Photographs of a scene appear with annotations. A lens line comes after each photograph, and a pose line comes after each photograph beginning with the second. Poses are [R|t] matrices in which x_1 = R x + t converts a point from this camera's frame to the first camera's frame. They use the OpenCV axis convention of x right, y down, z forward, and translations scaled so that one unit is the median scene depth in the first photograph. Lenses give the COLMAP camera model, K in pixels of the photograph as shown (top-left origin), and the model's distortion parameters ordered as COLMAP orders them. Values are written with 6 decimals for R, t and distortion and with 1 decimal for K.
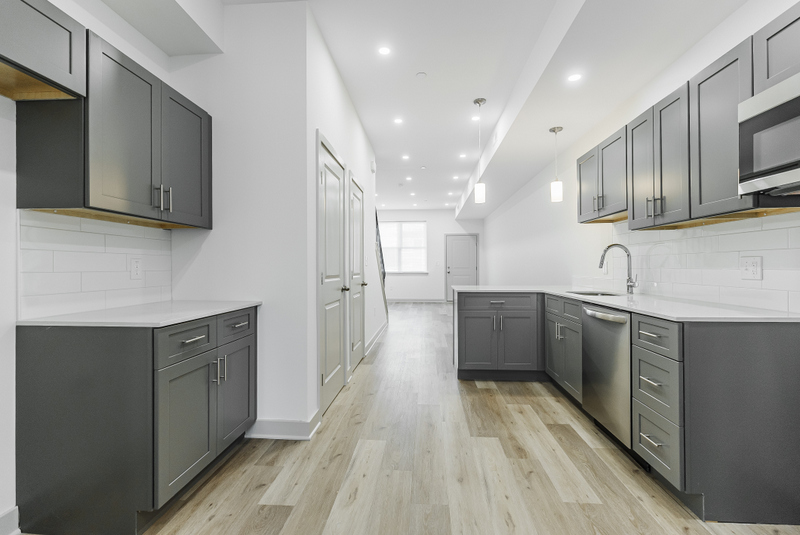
lens RADIAL K [[356.7, 0, 399.1], [0, 356.7, 266.5], [0, 0, 1]] dist [-0.001594, -0.000391]
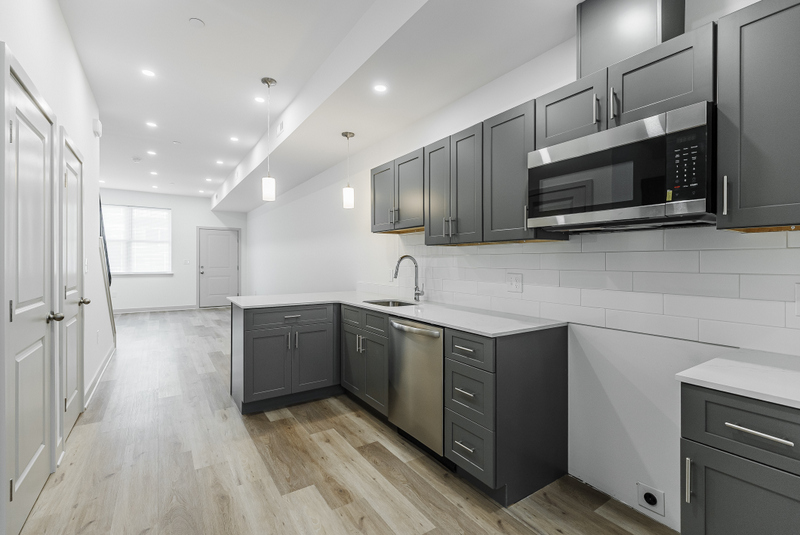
lens RADIAL K [[364.2, 0, 401.9], [0, 364.2, 262.4], [0, 0, 1]] dist [0.002126, -0.000496]
pose [[0.786515, 0.006181, 0.617540, -0.077180], [-0.007320, 0.999973, -0.000686, -0.040683], [-0.617528, -0.003981, 0.786539, 0.147829]]
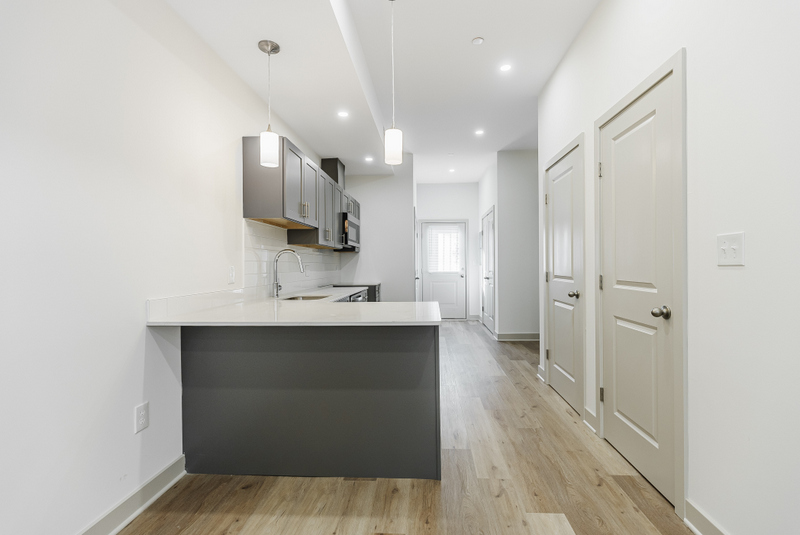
lens RADIAL K [[370.1, 0, 400.0], [0, 370.1, 267.5], [0, 0, 1]] dist [0.001229, -0.000038]
pose [[-0.999856, 0.013050, -0.010847, 0.291803], [0.013014, 0.999910, 0.003370, -0.009632], [0.010890, 0.003229, -0.999935, 2.065452]]
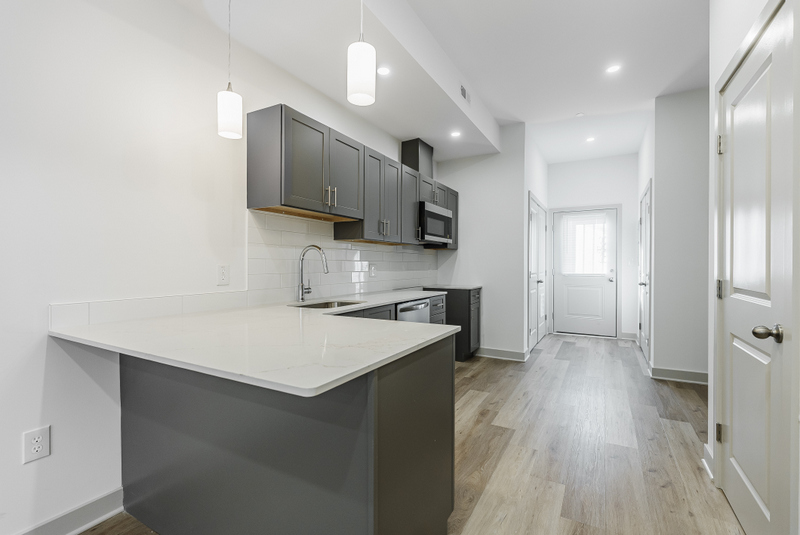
lens RADIAL K [[356.7, 0, 399.1], [0, 356.7, 266.5], [0, 0, 1]] dist [-0.001594, -0.000391]
pose [[-0.903211, 0.003207, 0.429185, 0.044487], [0.003769, 0.999993, 0.000458, -0.011291], [-0.429181, 0.002031, -0.903216, 1.677622]]
